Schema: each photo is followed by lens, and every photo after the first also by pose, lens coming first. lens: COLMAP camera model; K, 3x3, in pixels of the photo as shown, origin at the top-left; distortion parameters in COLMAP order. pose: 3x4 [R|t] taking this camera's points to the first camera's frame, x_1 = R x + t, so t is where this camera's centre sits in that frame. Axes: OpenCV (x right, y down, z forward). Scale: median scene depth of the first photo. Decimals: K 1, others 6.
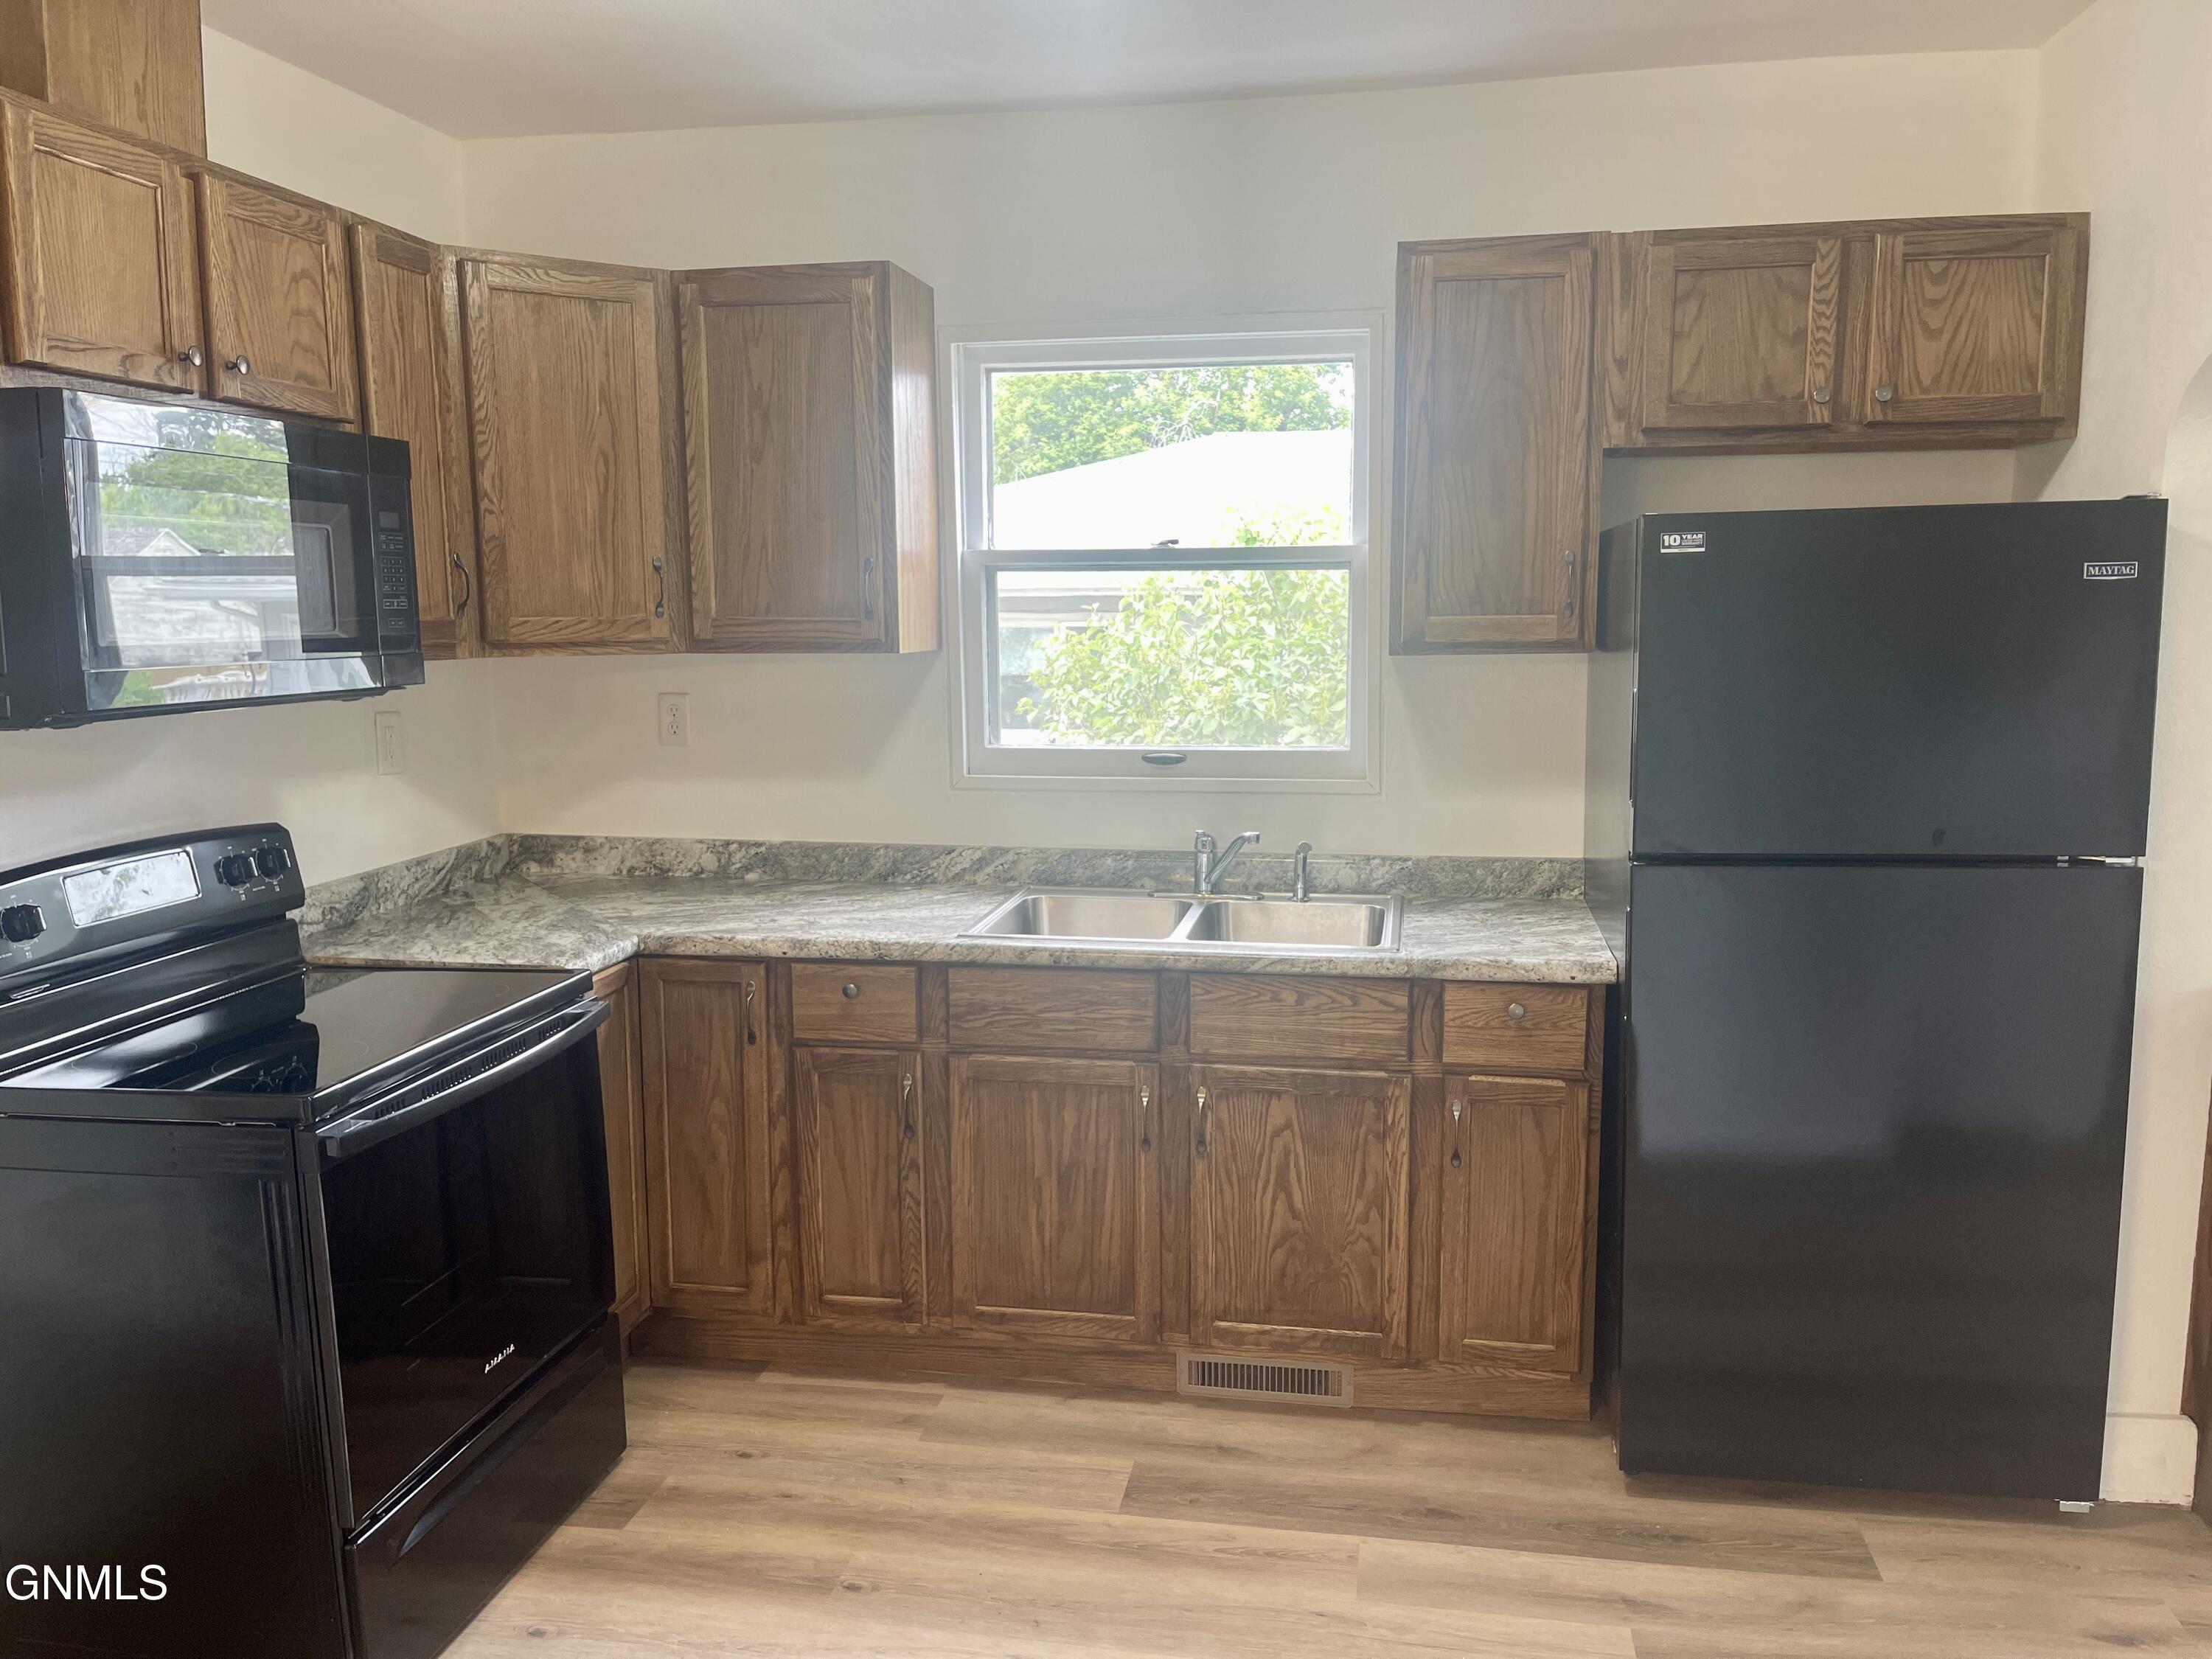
lens RADIAL K [[1669.7, 0, 1100.7], [0, 1669.7, 827.4], [0, 0, 1]] dist [0.058527, -0.089559]
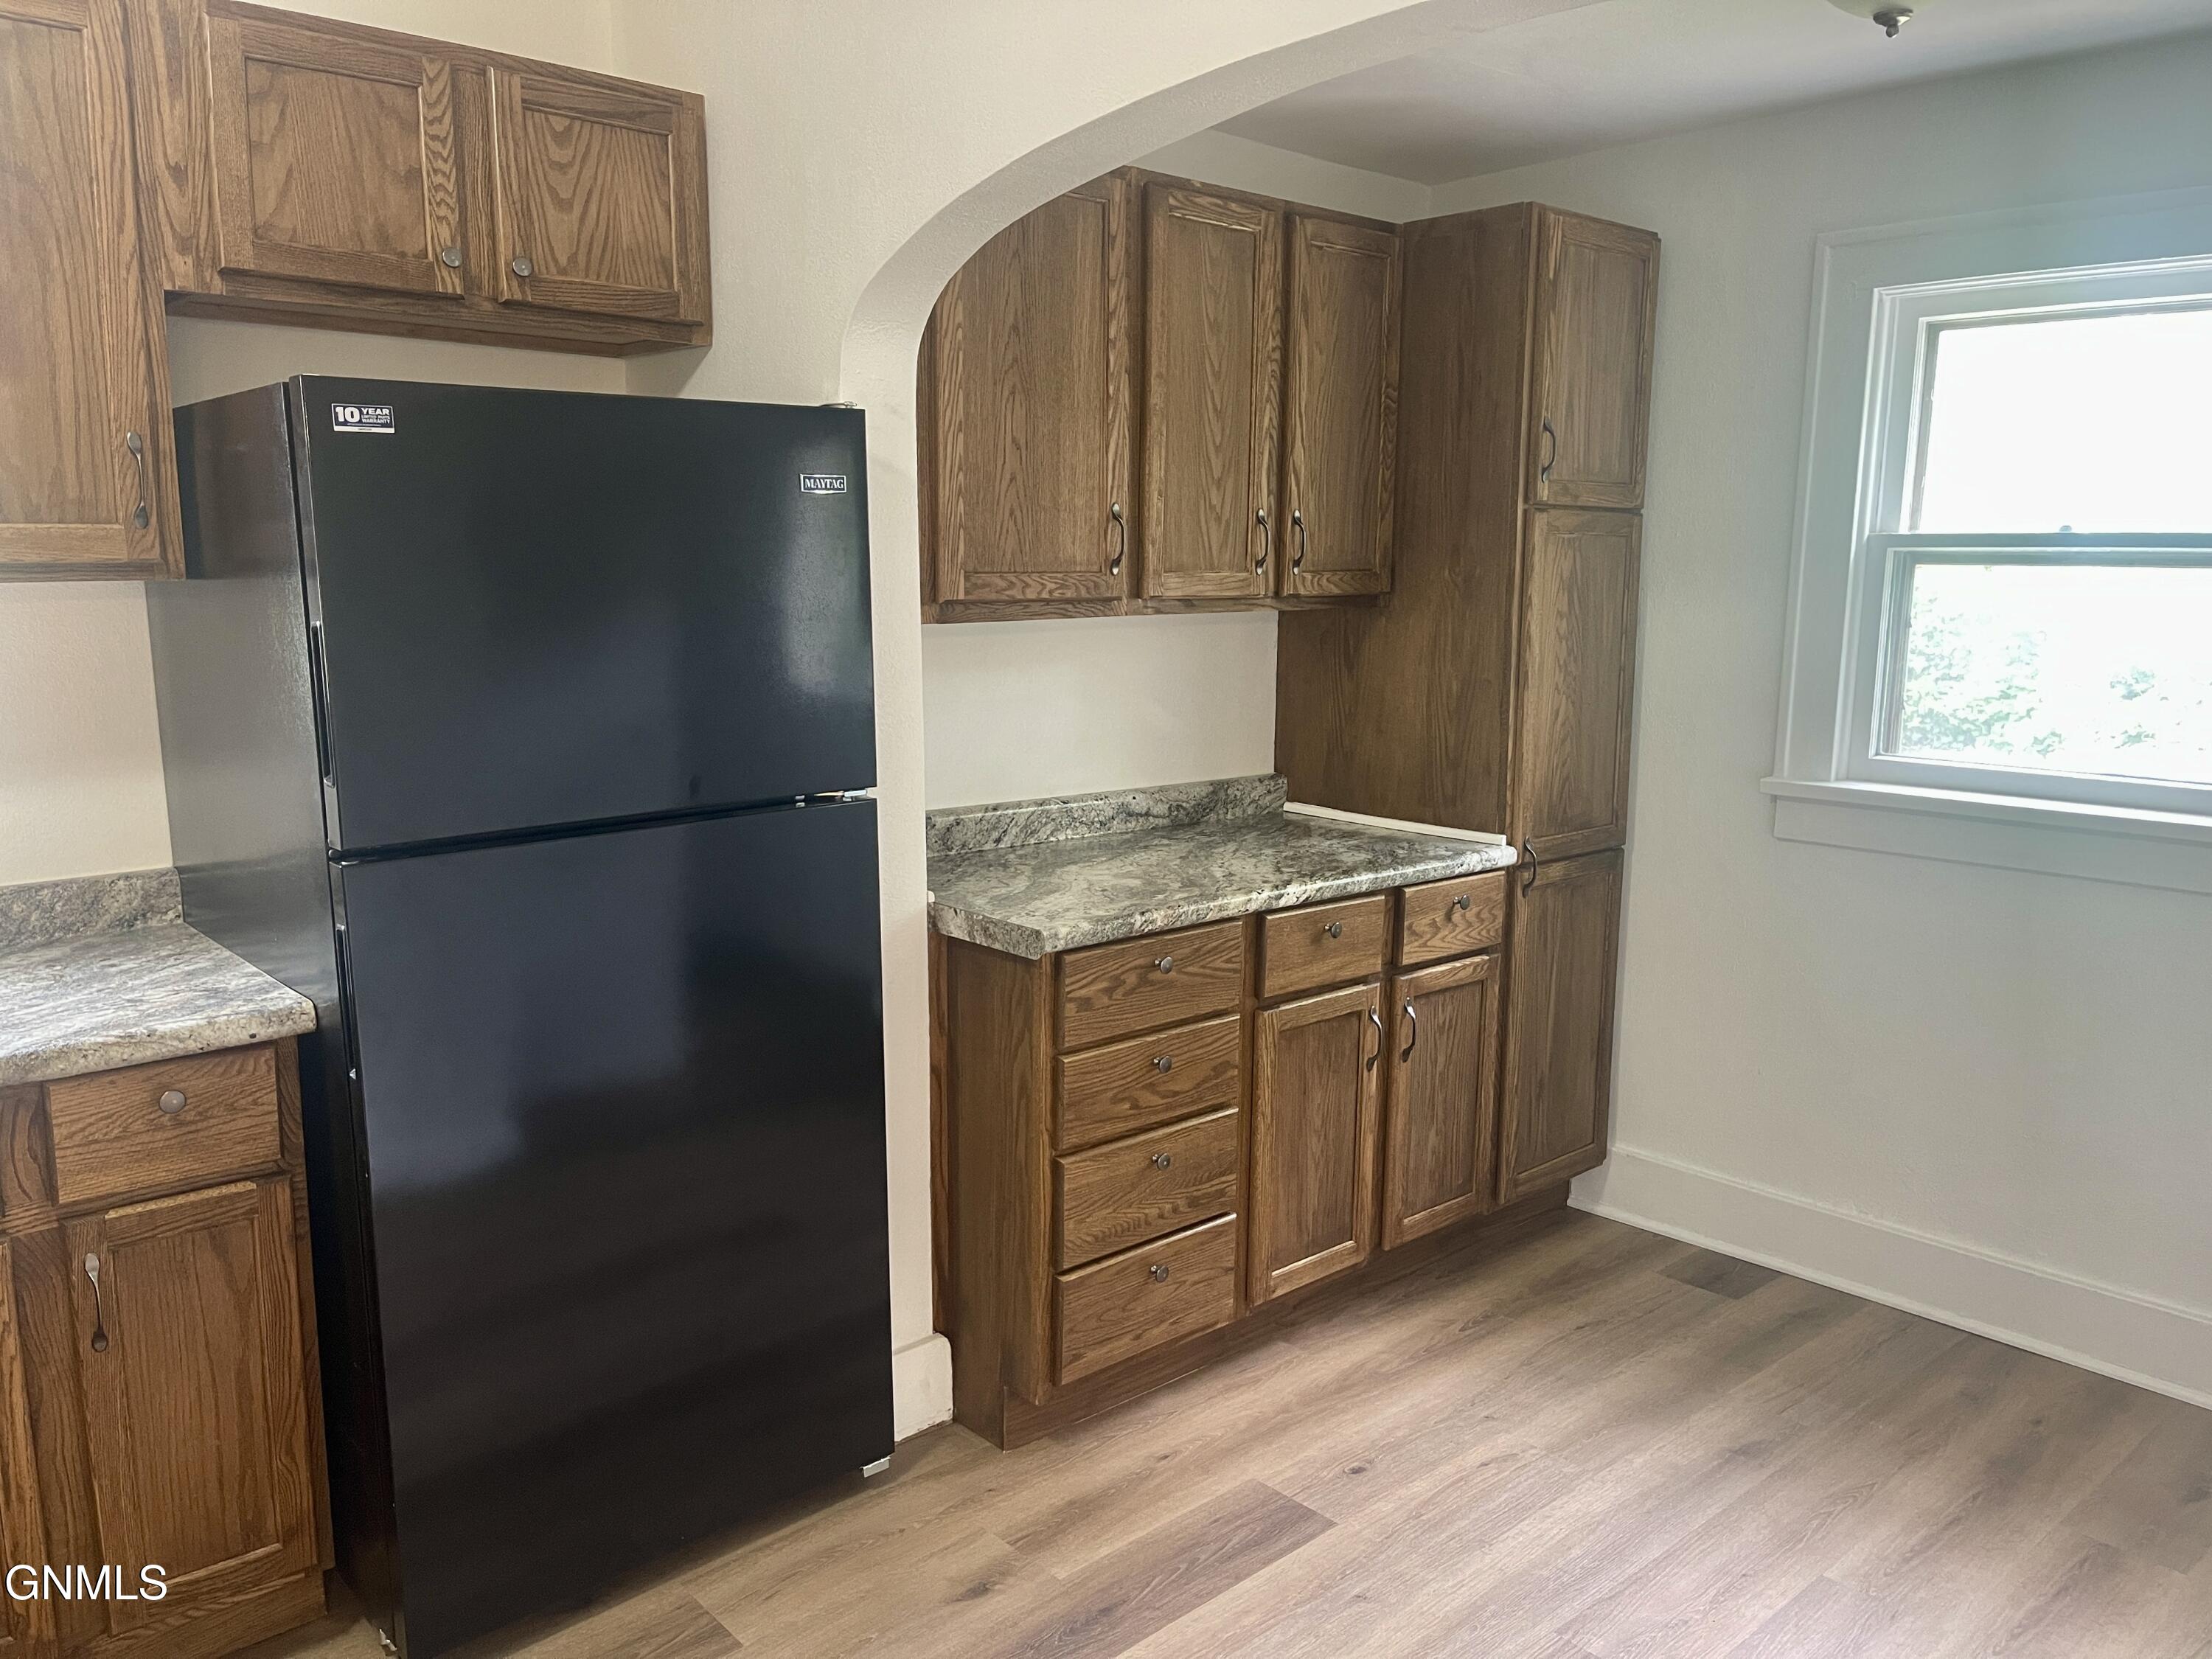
lens RADIAL K [[1669.7, 0, 1115.3], [0, 1669.7, 838.6], [0, 0, 1]] dist [0.058527, -0.089559]
pose [[0.602969, -0.119153, 0.788816, -0.048797], [0.098797, 0.992324, 0.074373, -0.009593], [-0.791624, 0.033088, 0.610112, 0.267753]]
